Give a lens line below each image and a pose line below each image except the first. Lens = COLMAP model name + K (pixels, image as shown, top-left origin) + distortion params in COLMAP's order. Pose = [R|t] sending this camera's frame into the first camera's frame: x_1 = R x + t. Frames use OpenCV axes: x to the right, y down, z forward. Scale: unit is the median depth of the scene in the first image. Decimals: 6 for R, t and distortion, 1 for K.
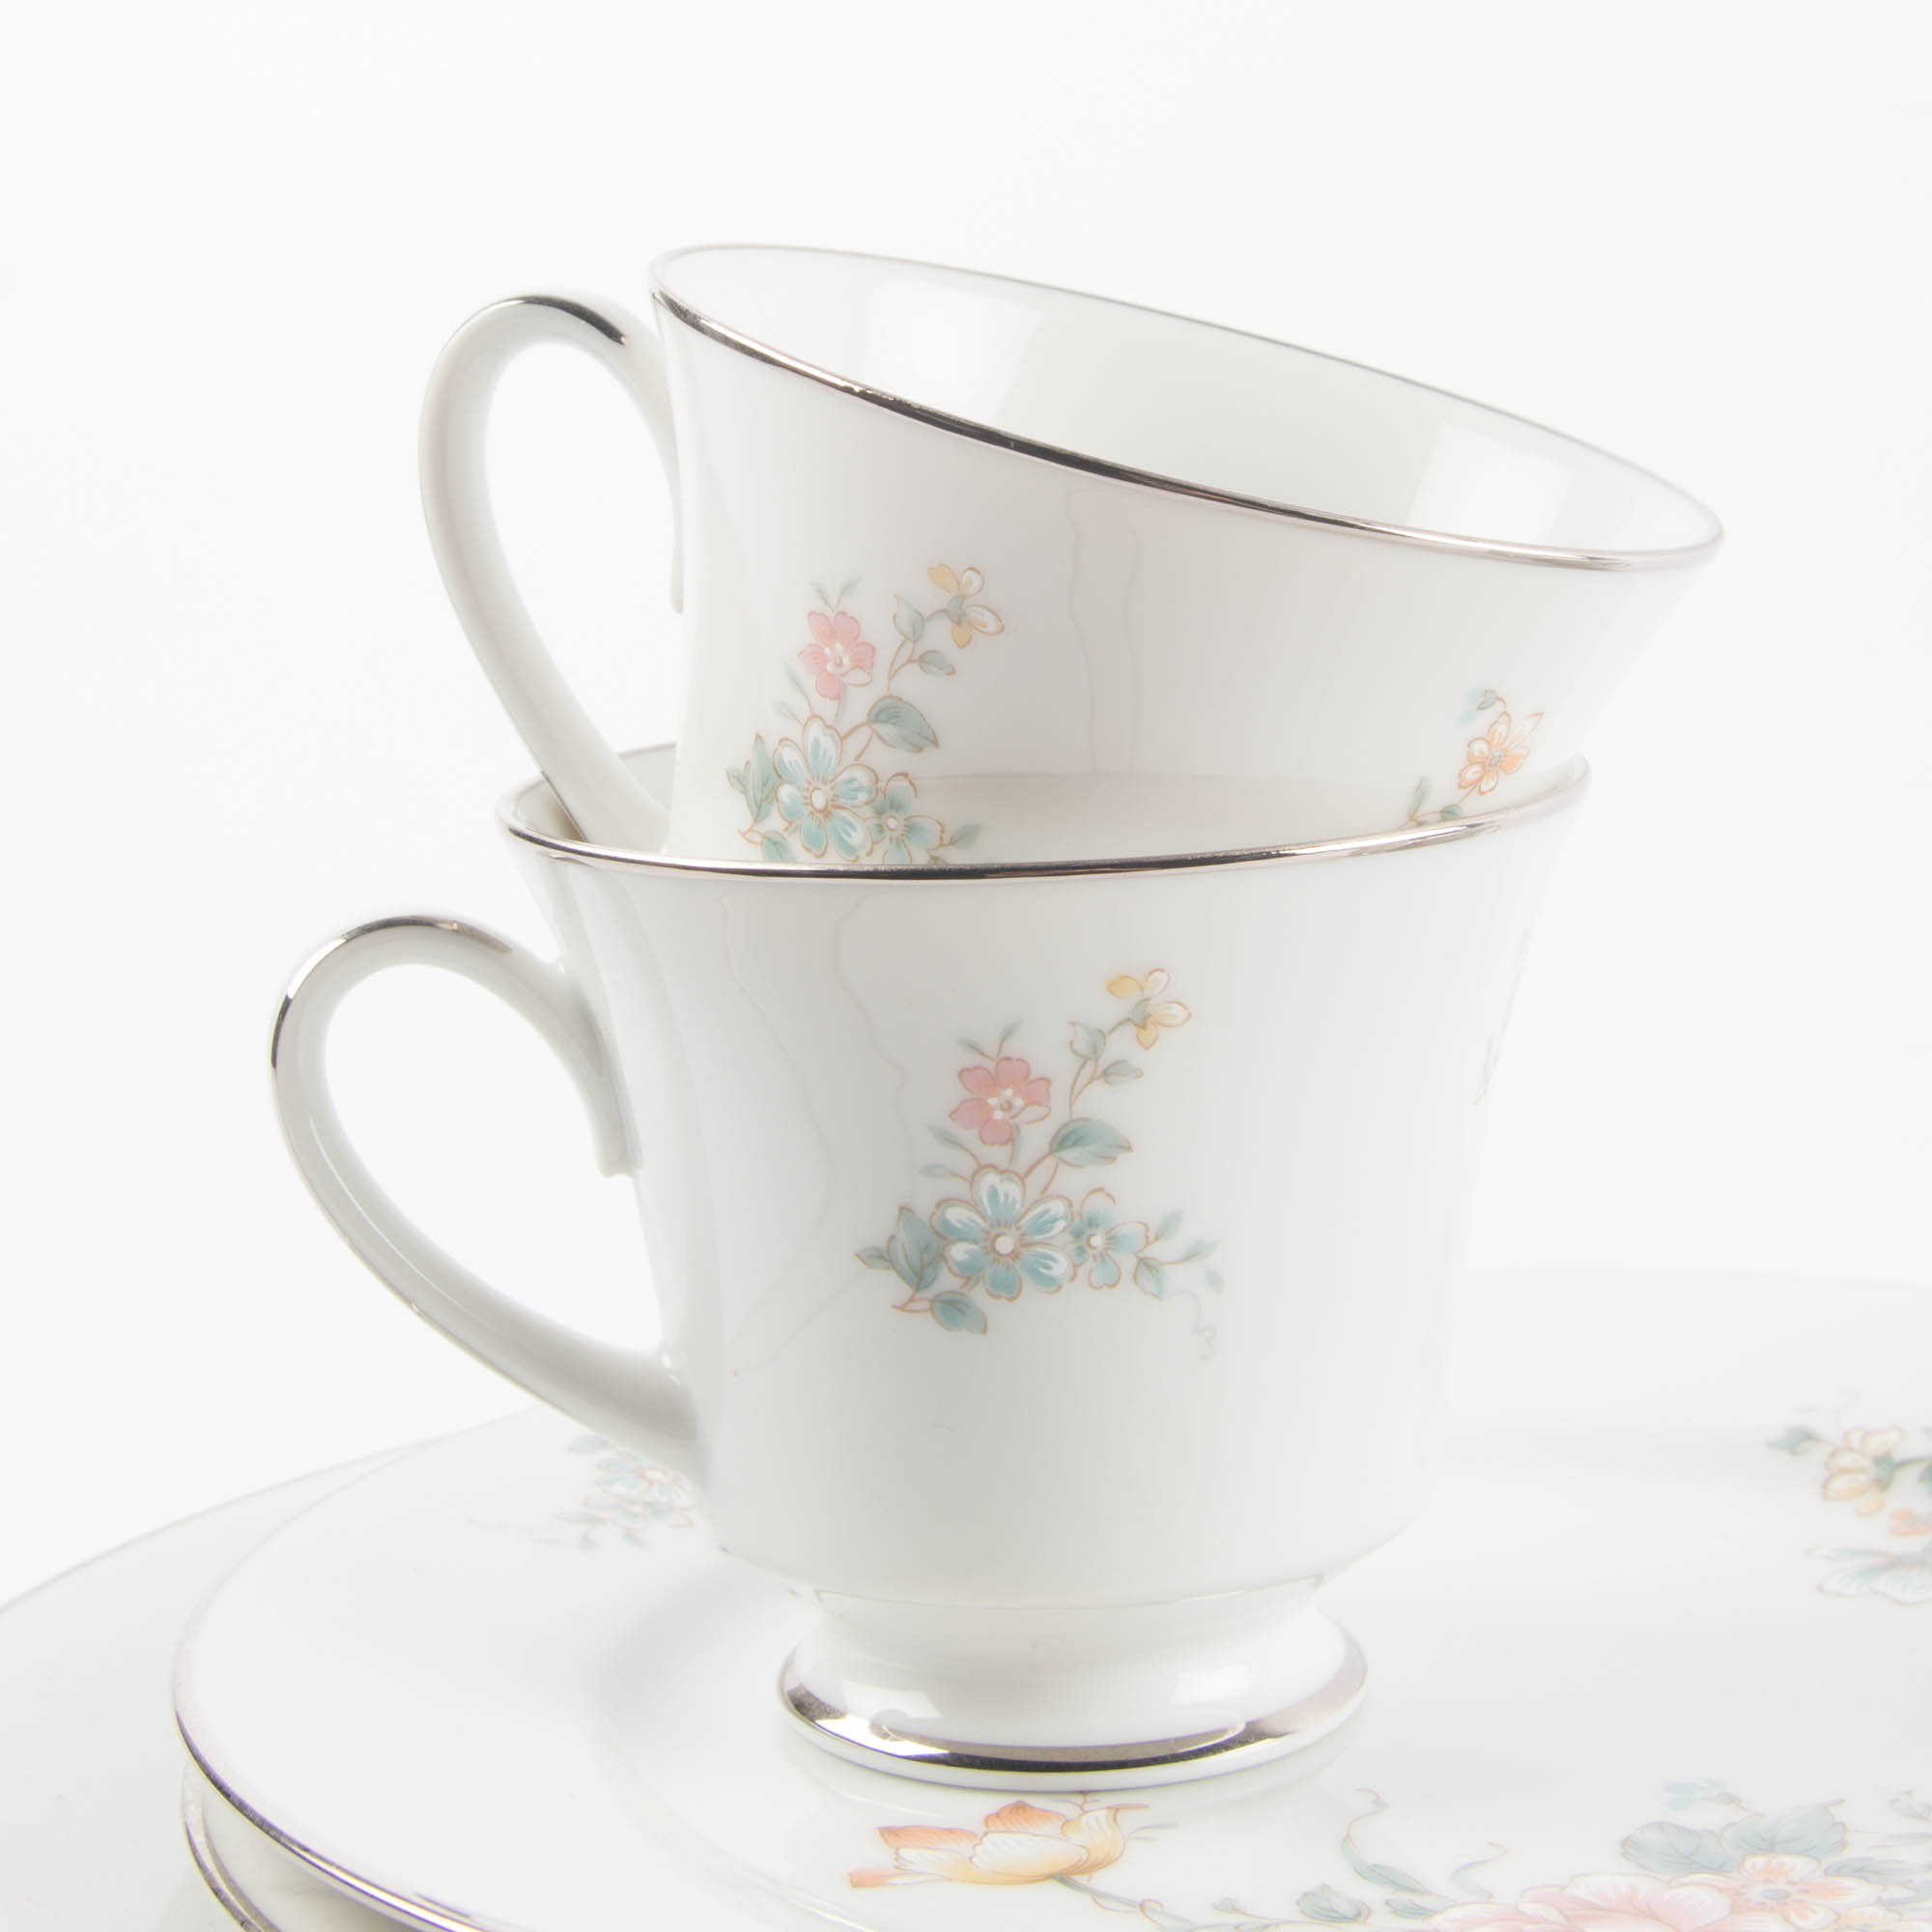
lens RADIAL K [[5385.6, 0, 966.0], [0, 5385.6, 966.0], [0, 0, 1]] dist [0.523274, -7.196108]
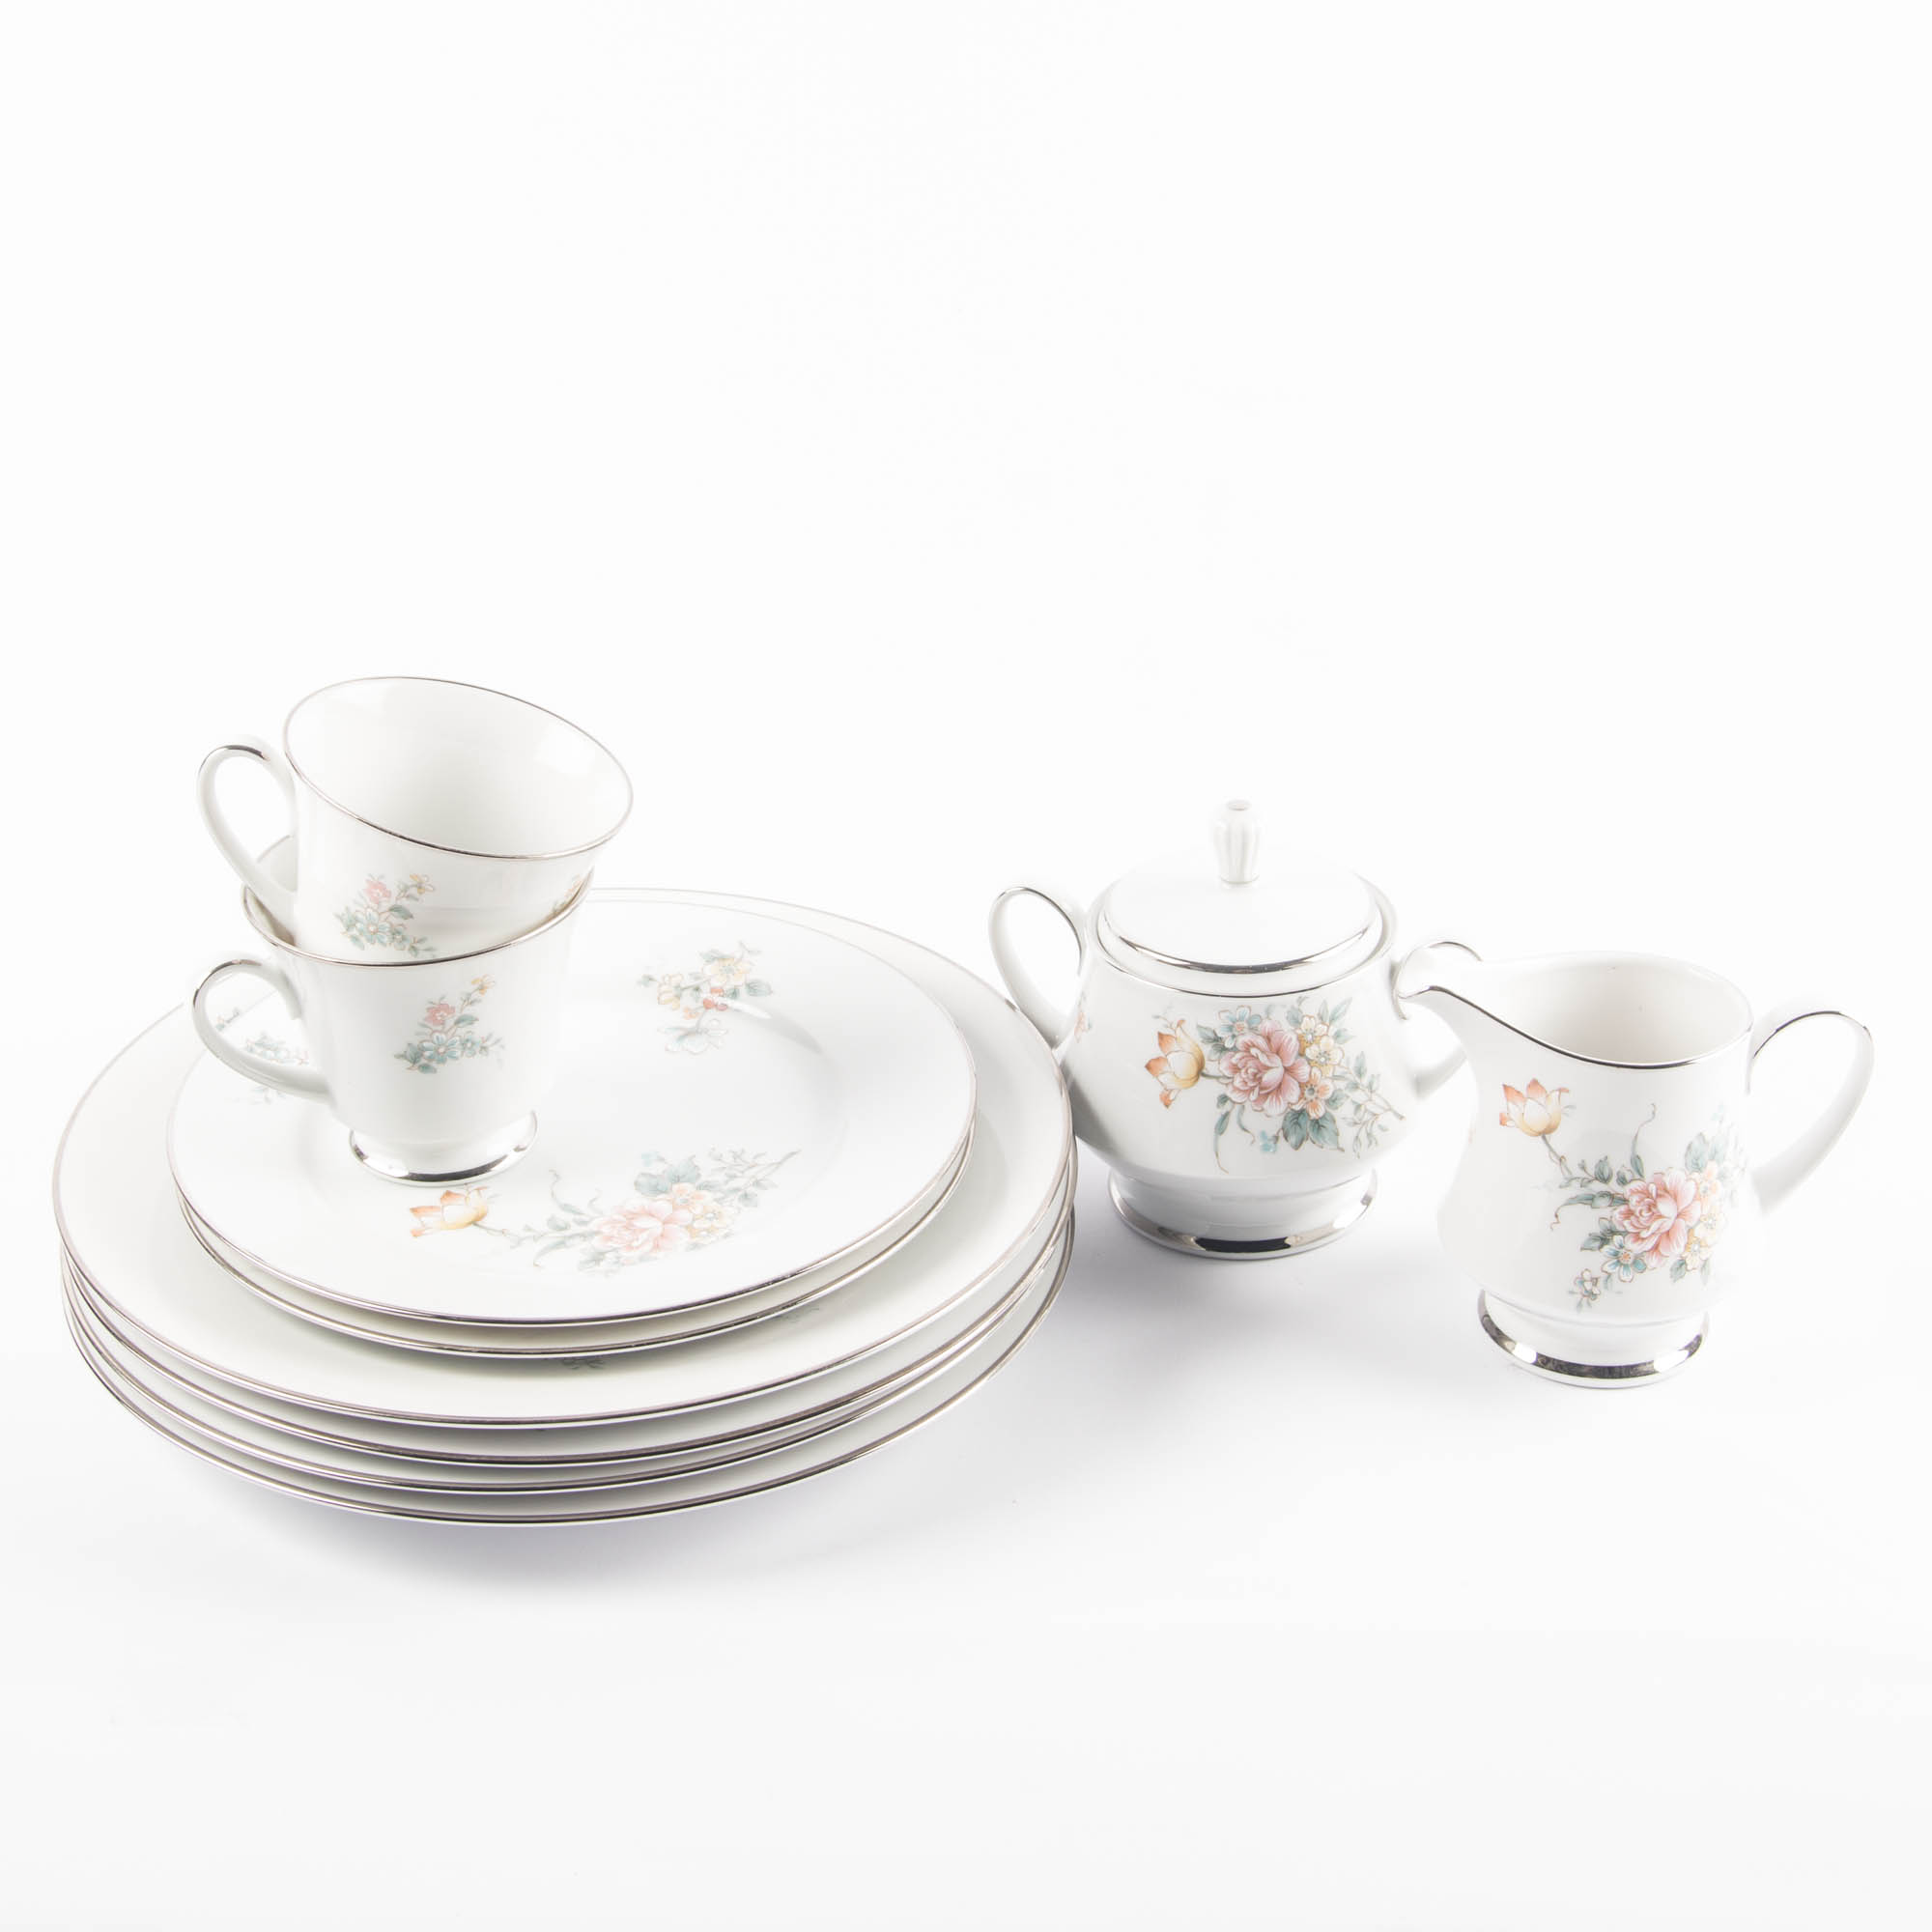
lens RADIAL K [[5385.6, 0, 966.0], [0, 5385.6, 966.0], [0, 0, 1]] dist [0.523274, -7.196108]
pose [[0.953426, -0.149364, 0.262047, -0.543861], [0.053773, 0.939034, 0.339594, -1.098222], [-0.296794, -0.309686, 0.903331, -2.056231]]
